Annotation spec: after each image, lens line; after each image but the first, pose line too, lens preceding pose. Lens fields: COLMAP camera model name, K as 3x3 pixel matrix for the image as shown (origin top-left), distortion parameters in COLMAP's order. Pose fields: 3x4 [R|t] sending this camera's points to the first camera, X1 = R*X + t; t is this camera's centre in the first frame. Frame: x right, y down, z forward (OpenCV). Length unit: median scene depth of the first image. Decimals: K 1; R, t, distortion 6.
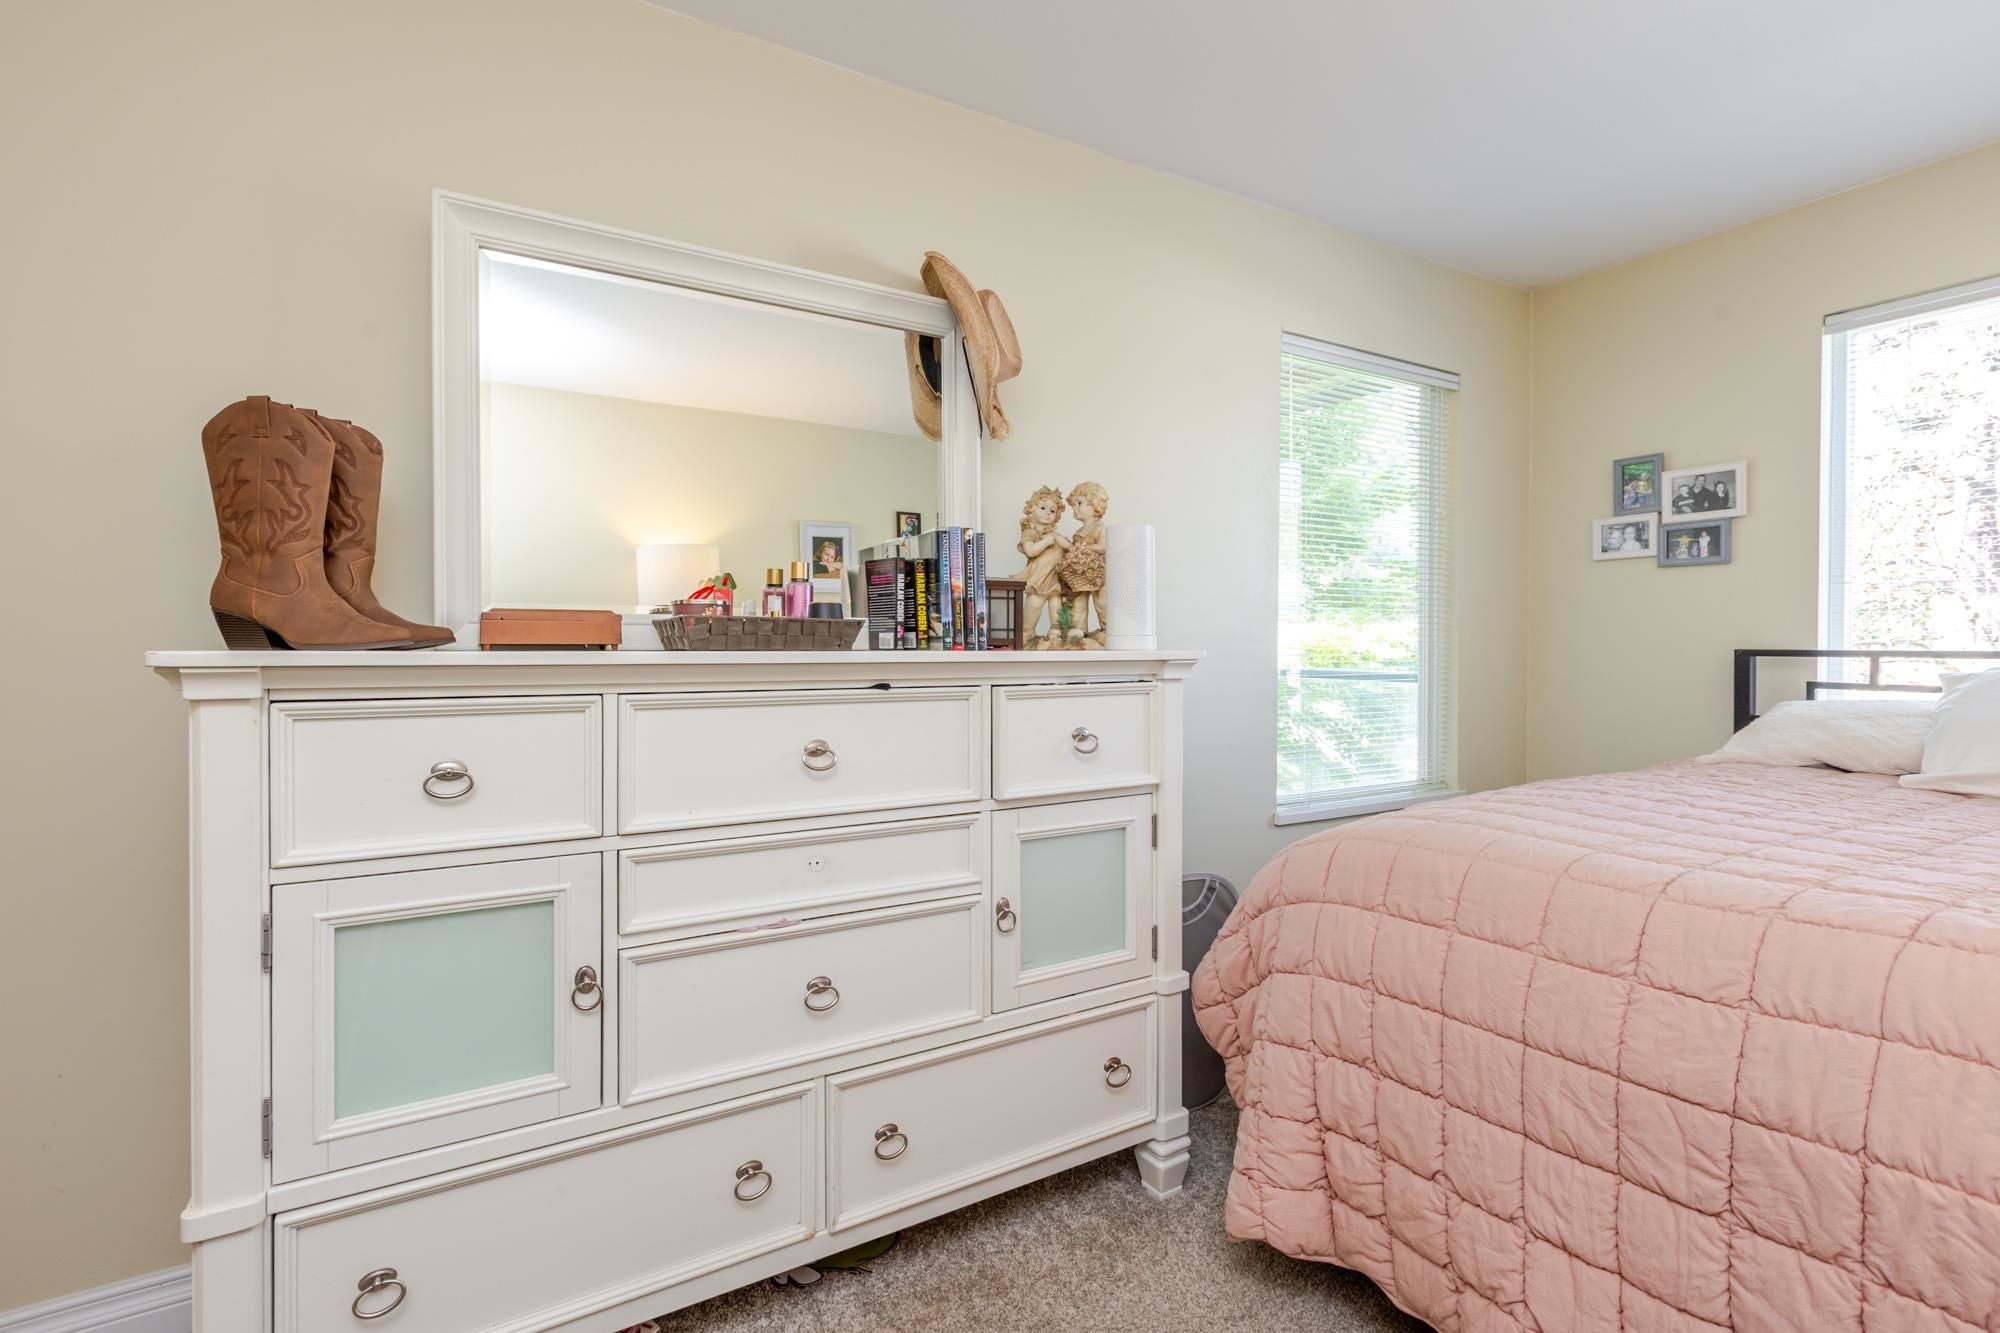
lens RADIAL K [[909.0, 0, 997.1], [0, 909.0, 657.1], [0, 0, 1]] dist [0.000581, -0.001368]
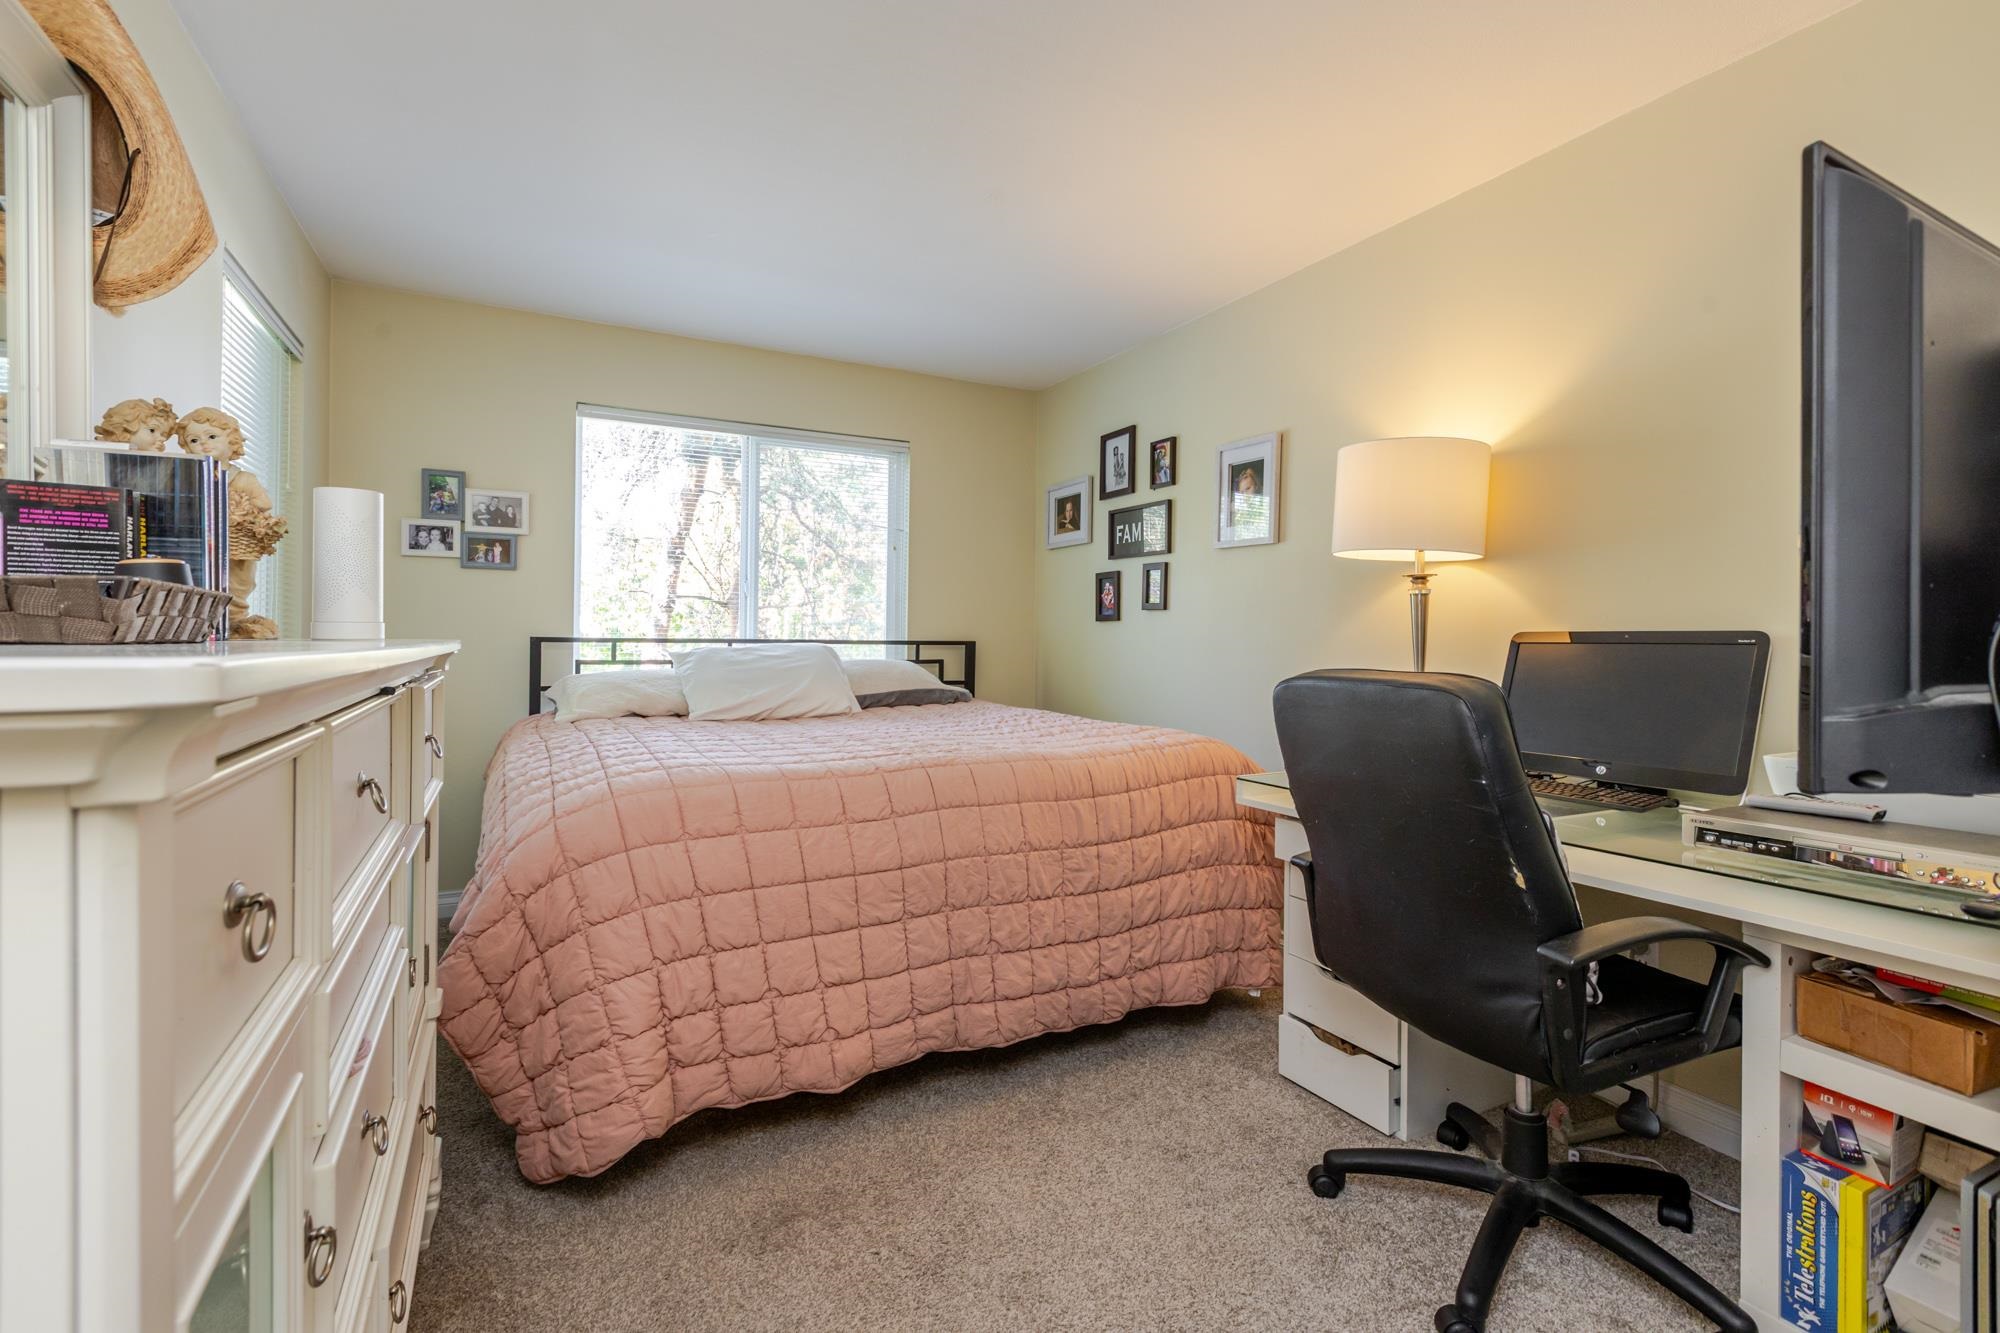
lens RADIAL K [[909.0, 0, 1006.9], [0, 909.0, 647.9], [0, 0, 1]] dist [0.000581, -0.001368]
pose [[0.040249, -0.011215, 0.999127, -0.449996], [0.002303, 0.999935, 0.011131, -0.005460], [-0.999187, 0.001852, 0.040272, 0.249162]]
